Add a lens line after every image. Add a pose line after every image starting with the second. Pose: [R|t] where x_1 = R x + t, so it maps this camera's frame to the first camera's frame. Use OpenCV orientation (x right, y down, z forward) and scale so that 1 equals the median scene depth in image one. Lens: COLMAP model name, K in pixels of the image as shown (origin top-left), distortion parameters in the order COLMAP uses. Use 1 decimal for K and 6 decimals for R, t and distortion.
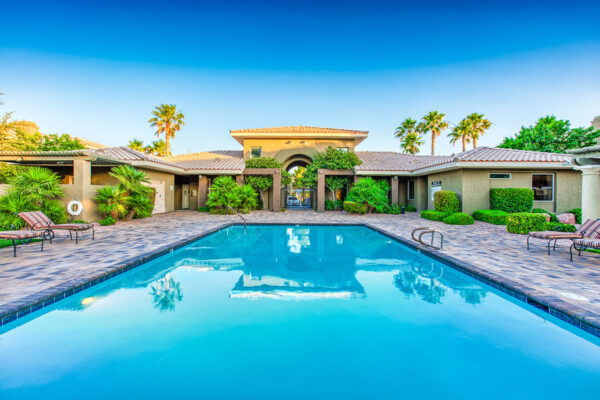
lens RADIAL K [[268.6, 0, 299.0], [0, 268.6, 198.6], [0, 0, 1]] dist [-0.024845, 0.011264]
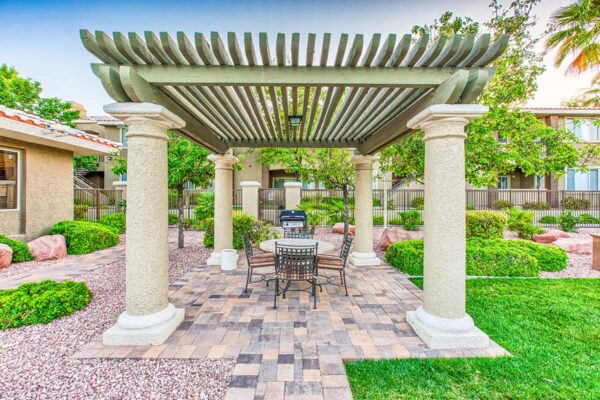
lens RADIAL K [[268.6, 0, 298.6], [0, 268.6, 197.5], [0, 0, 1]] dist [-0.024845, 0.011264]
pose [[-0.016188, -0.006181, 0.999850, 0.355214], [0.004487, 0.999970, 0.006255, -0.008961], [-0.999859, 0.004587, -0.016160, 0.377678]]
